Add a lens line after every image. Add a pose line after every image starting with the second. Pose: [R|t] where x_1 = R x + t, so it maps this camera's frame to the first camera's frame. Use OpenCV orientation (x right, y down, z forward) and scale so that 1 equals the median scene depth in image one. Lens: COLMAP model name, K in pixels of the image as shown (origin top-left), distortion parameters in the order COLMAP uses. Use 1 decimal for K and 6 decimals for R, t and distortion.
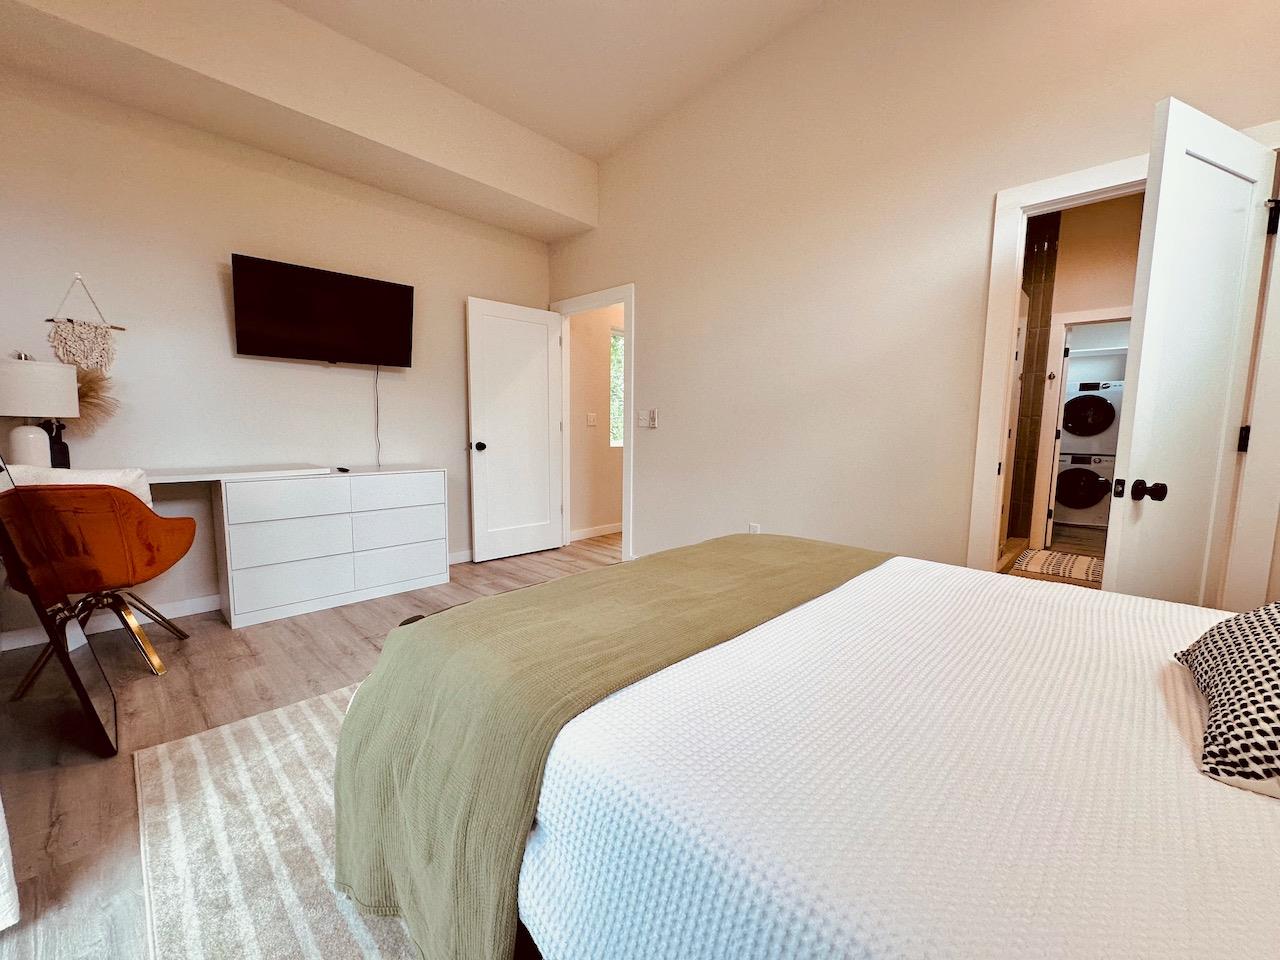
lens RADIAL K [[512.4, 0, 637.7], [0, 512.4, 479.9], [0, 0, 1]] dist [0.003348, -0.000512]
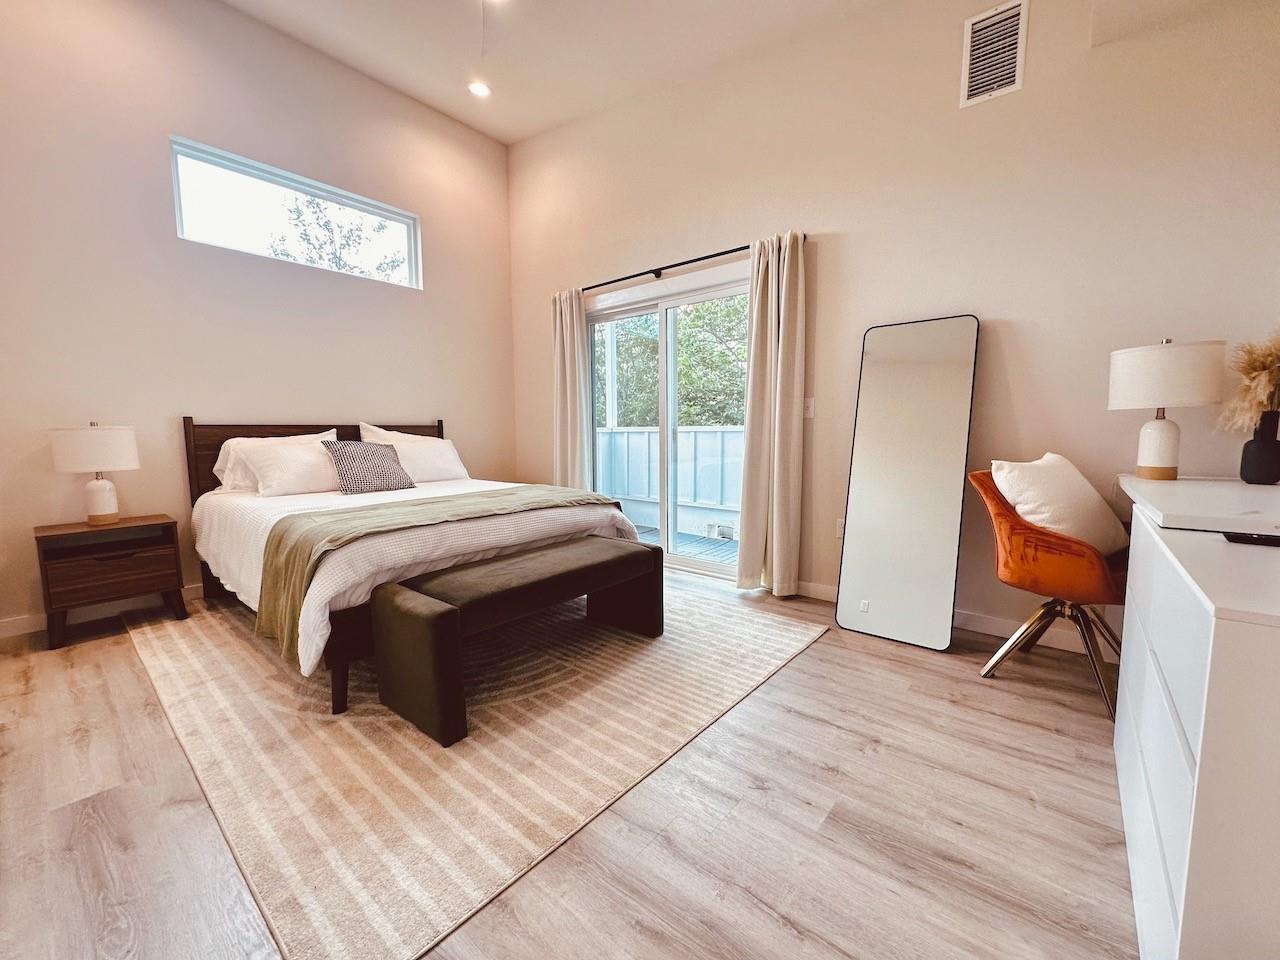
lens RADIAL K [[512.4, 0, 641.2], [0, 512.4, 482.8], [0, 0, 1]] dist [0.003348, -0.000512]
pose [[-0.997734, 0.007922, -0.066814, -0.209013], [-0.005755, 0.979357, 0.202059, -0.163473], [0.067035, 0.201985, -0.977092, 1.736150]]
